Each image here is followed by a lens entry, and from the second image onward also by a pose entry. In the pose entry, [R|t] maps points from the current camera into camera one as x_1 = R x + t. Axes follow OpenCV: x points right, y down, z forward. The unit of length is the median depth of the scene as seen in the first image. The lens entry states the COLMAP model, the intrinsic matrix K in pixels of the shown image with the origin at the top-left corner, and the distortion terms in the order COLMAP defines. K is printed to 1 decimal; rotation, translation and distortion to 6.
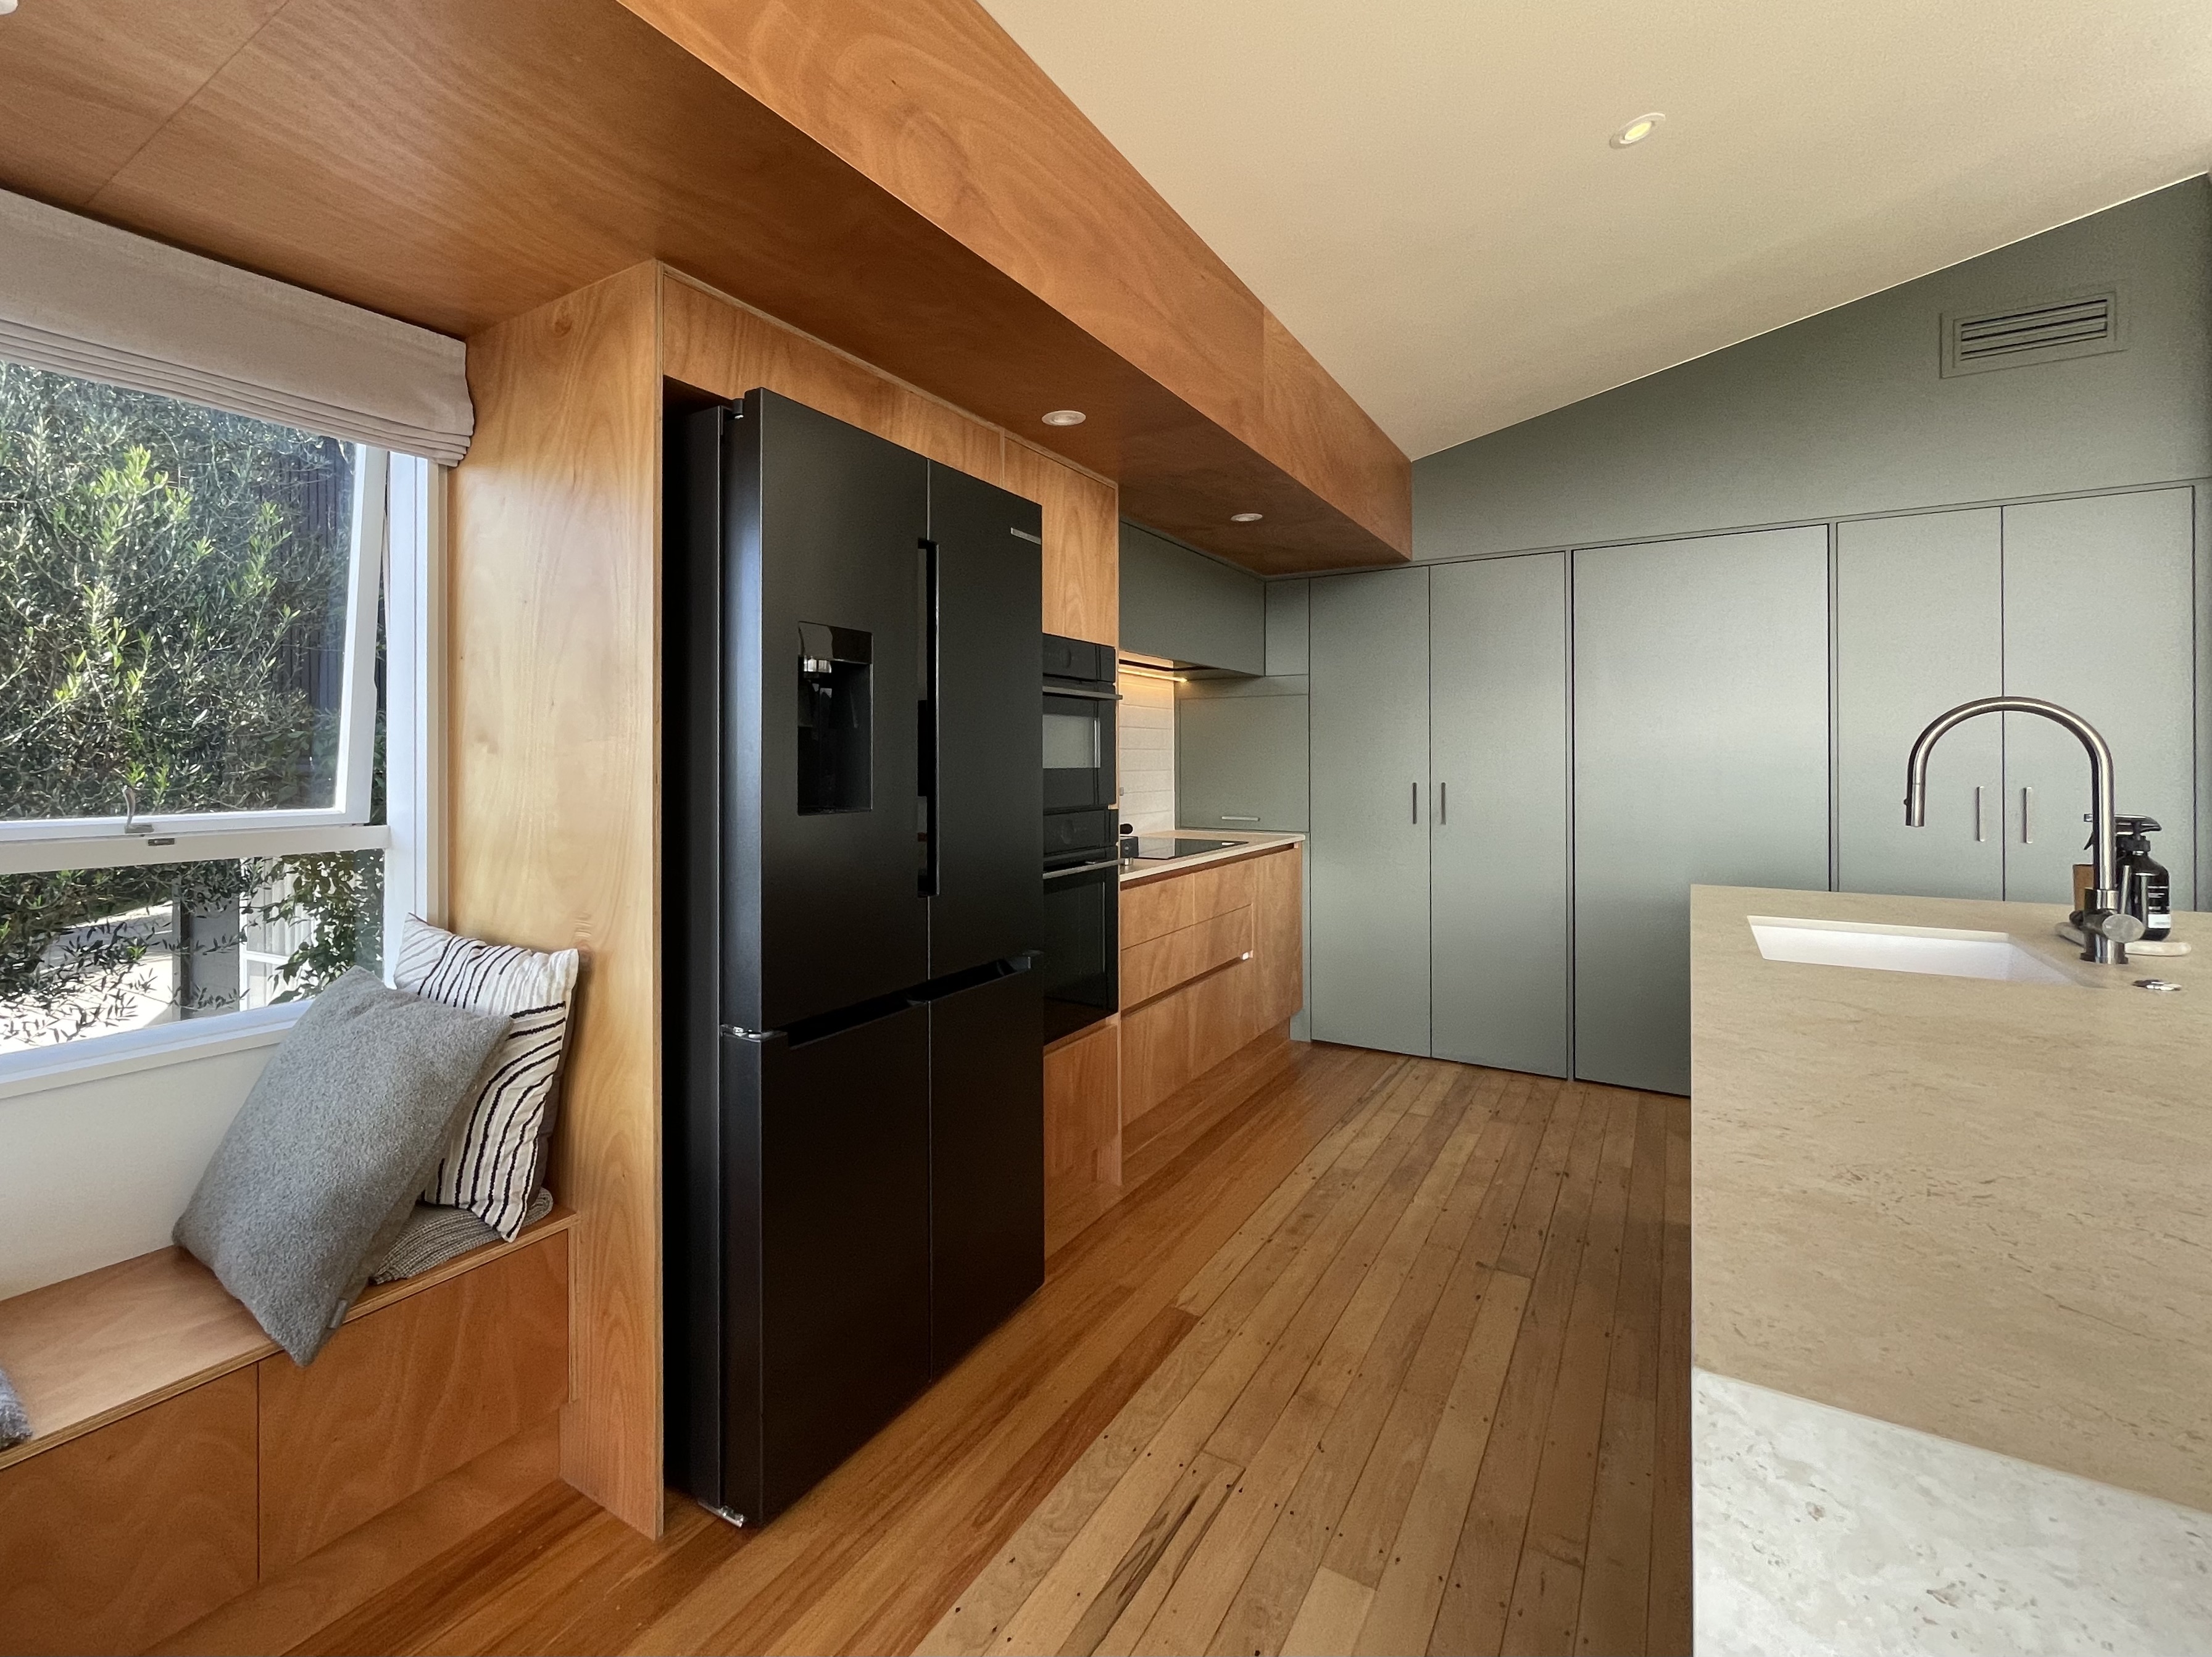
lens RADIAL K [[1024.2, 0, 972.5], [0, 1024.2, 754.4], [0, 0, 1]] dist [-0.000528, -0.001798]
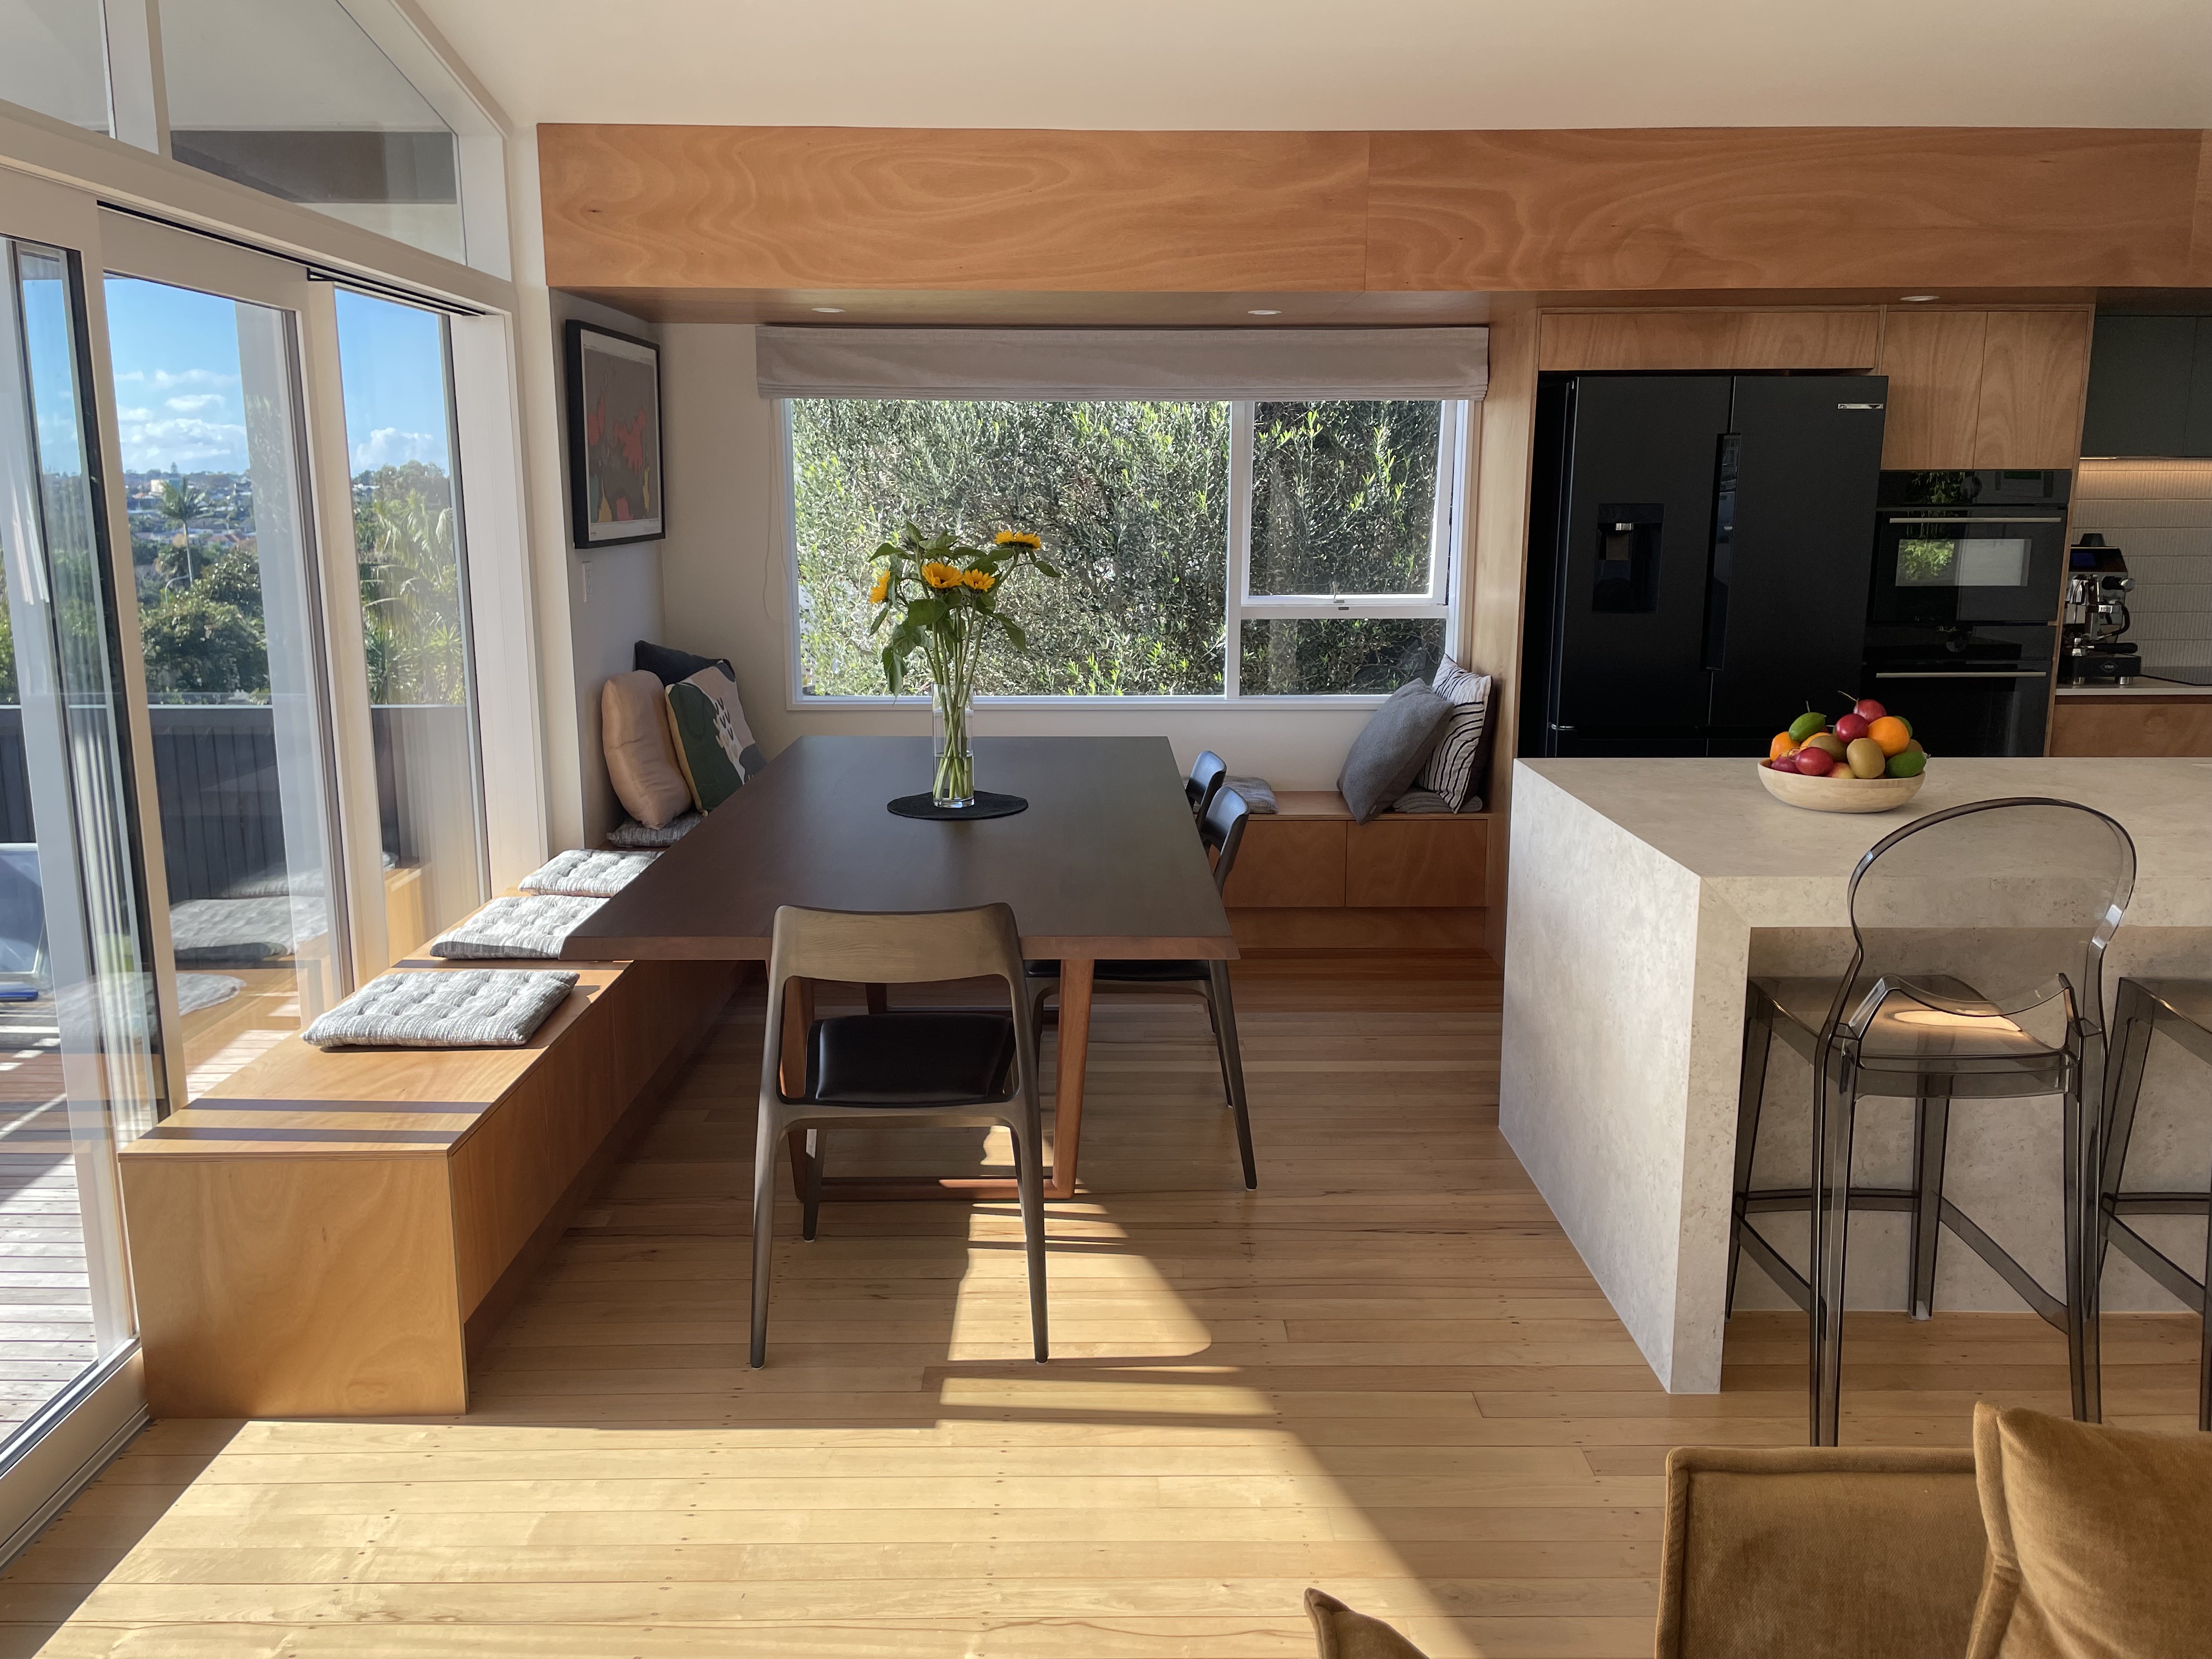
lens RADIAL K [[1702.8, 0, 1092.9], [0, 1702.8, 799.5], [0, 0, 1]] dist [0.091063, -0.111539]
pose [[0.583431, 0.148953, -0.798386, 1.602134], [0.001483, 0.982841, 0.184450, -0.159321], [0.812161, -0.108798, 0.573199, -1.337002]]
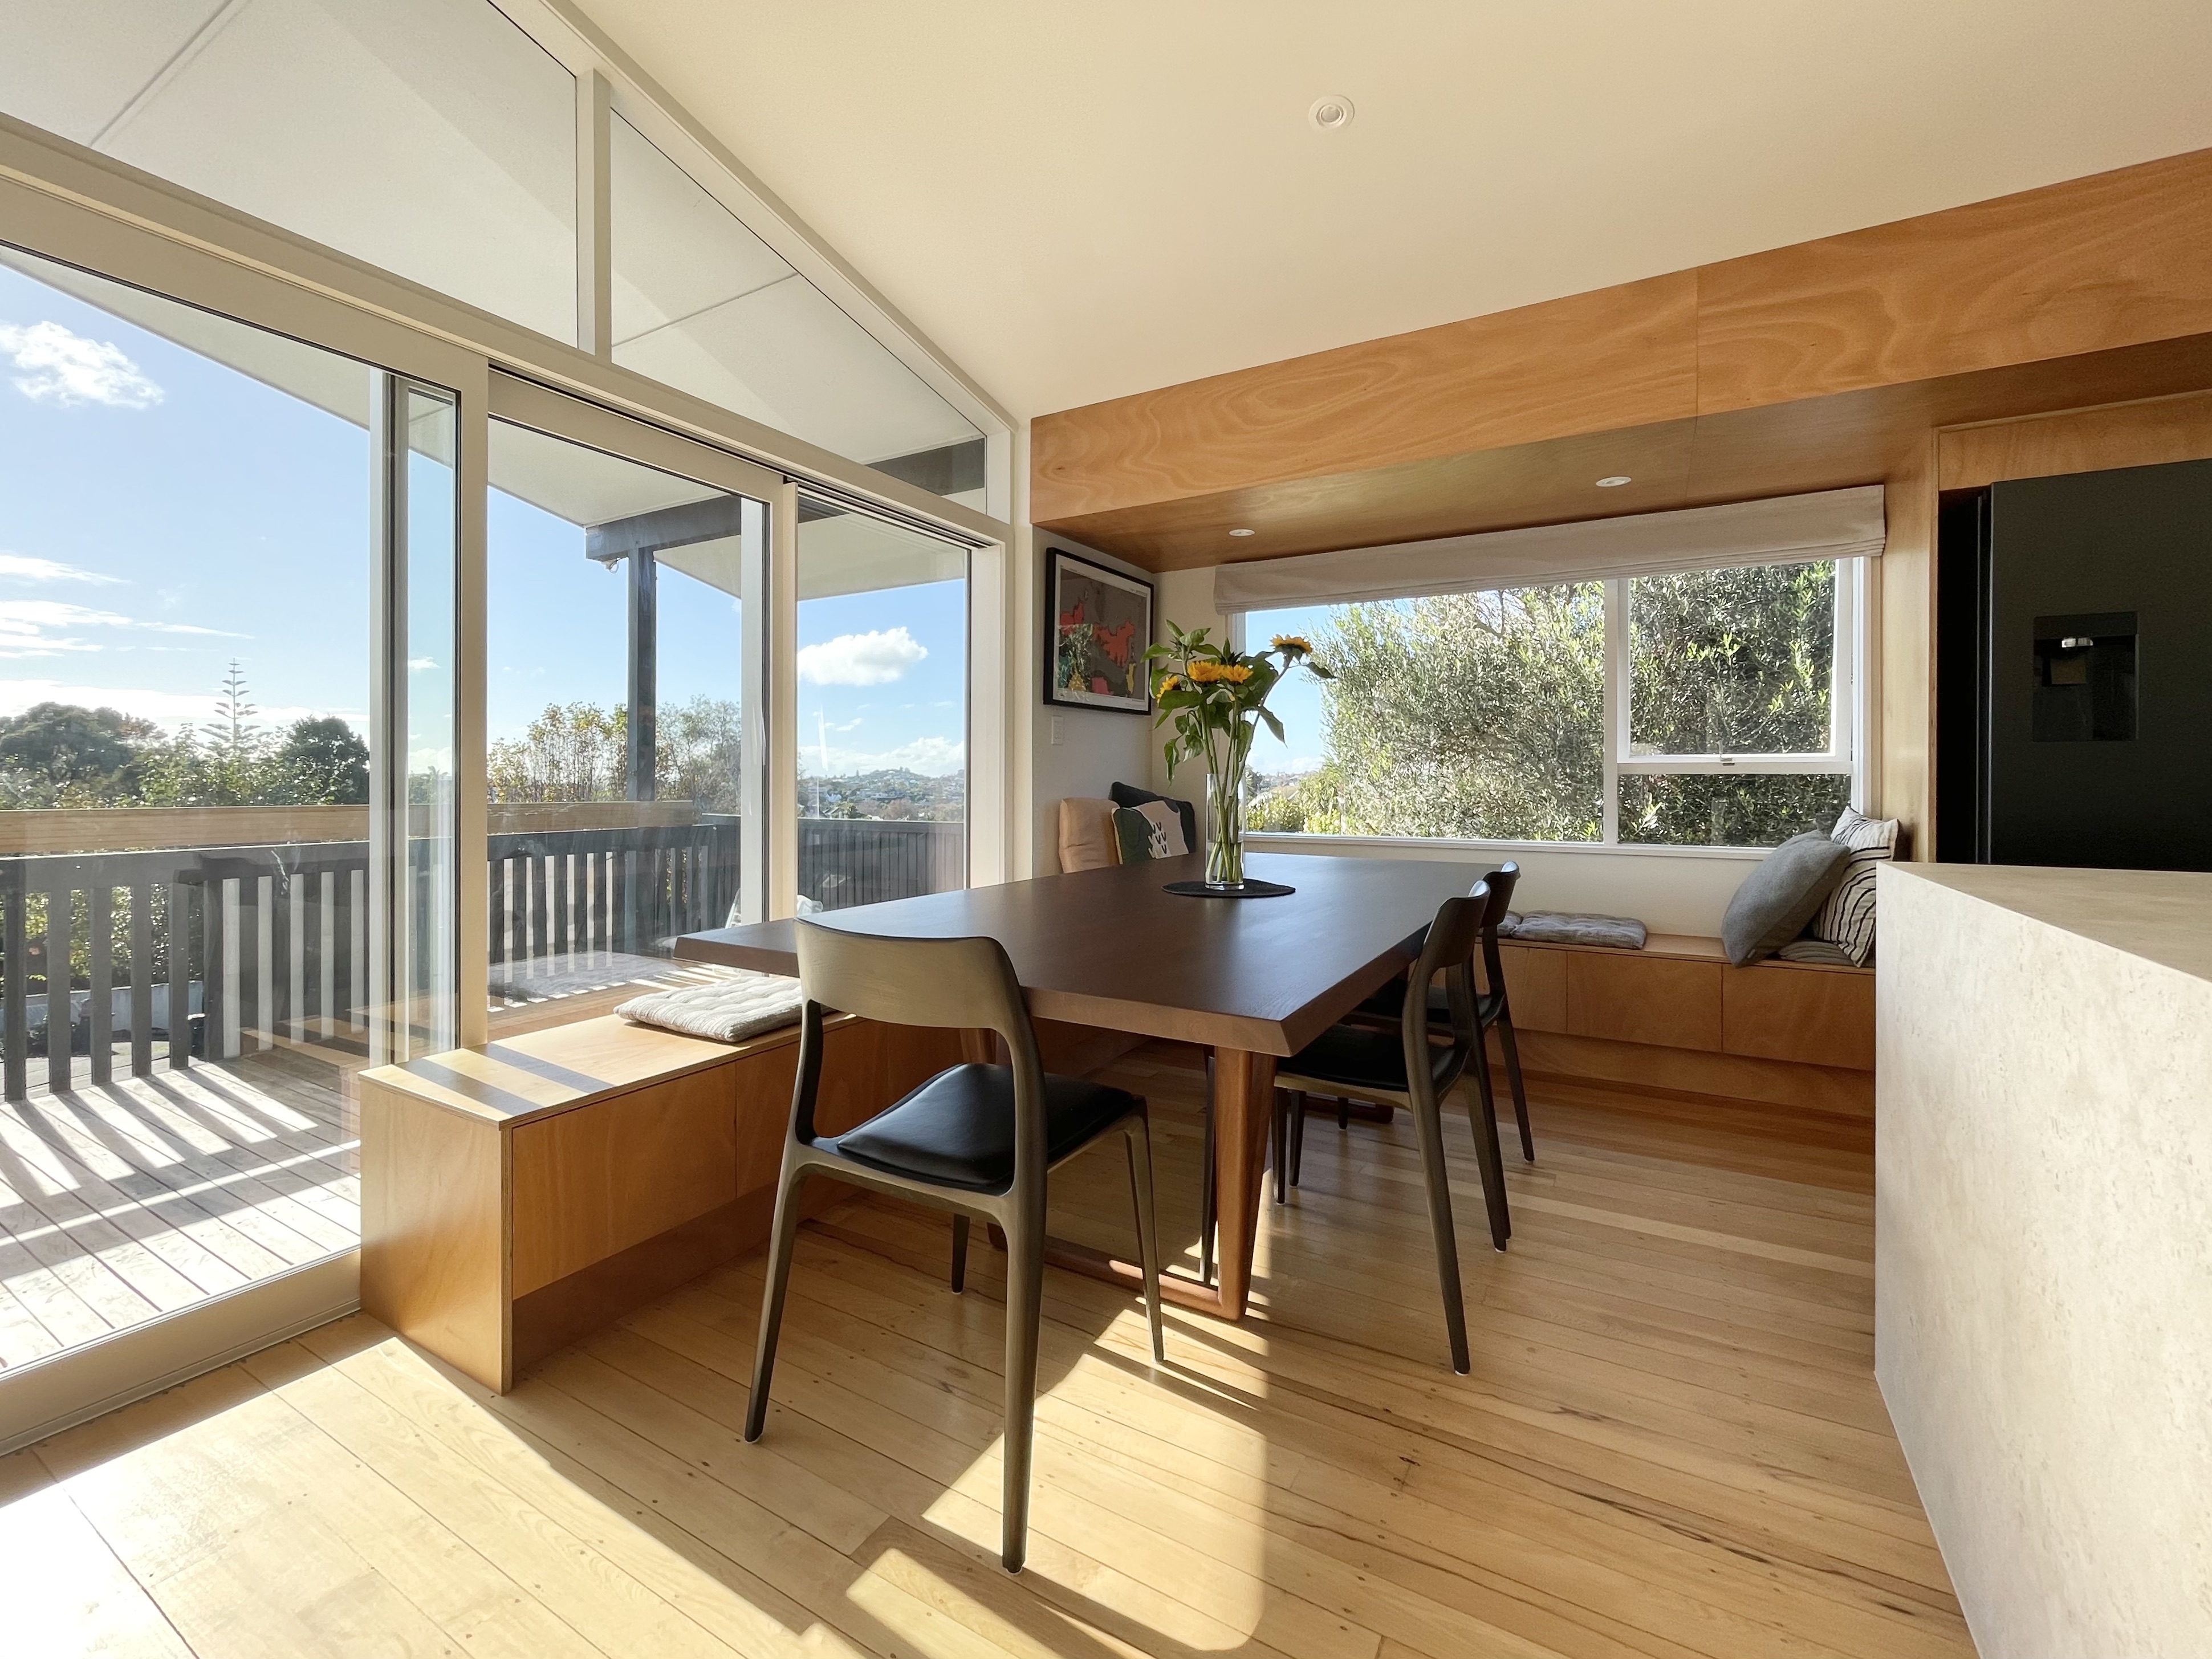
lens RADIAL K [[932.4, 0, 1103.0], [0, 932.4, 781.5], [0, 0, 1]] dist [-0.002050, -0.000226]
pose [[0.086591, 0.003708, -0.996237, 1.016696], [0.002041, 0.999990, 0.003900, 0.102639], [0.996242, -0.002371, 0.086583, -0.495027]]
